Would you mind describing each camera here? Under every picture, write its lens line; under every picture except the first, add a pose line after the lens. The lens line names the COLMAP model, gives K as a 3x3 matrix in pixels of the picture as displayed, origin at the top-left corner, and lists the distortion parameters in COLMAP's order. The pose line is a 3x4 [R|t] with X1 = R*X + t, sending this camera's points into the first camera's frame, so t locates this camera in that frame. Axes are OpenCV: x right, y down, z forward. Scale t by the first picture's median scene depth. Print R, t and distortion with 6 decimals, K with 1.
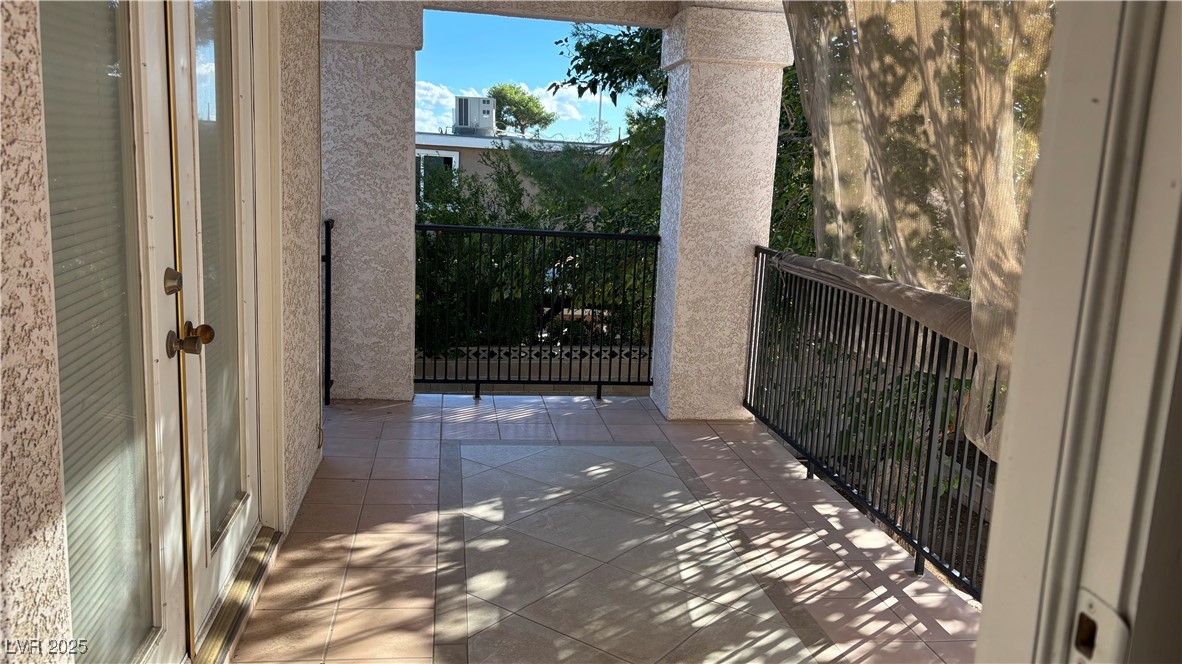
lens RADIAL K [[916.0, 0, 586.2], [0, 916.0, 333.1], [0, 0, 1]] dist [0.047384, -0.006761]
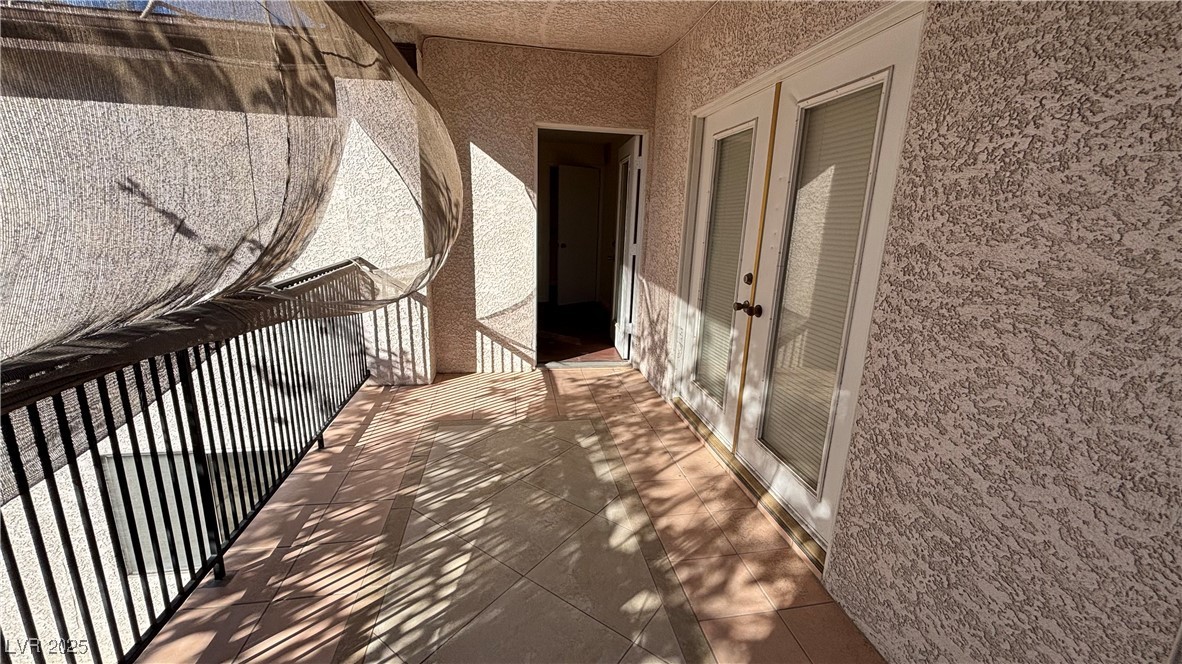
lens RADIAL K [[477.2, 0, 590.2], [0, 477.2, 332.1], [0, 0, 1]] dist [0.002637, 0.000614]
pose [[-0.996578, -0.077399, -0.029023, -0.012603], [-0.082542, 0.912889, 0.399775, -0.234338], [-0.004448, 0.400802, -0.916154, 1.359035]]
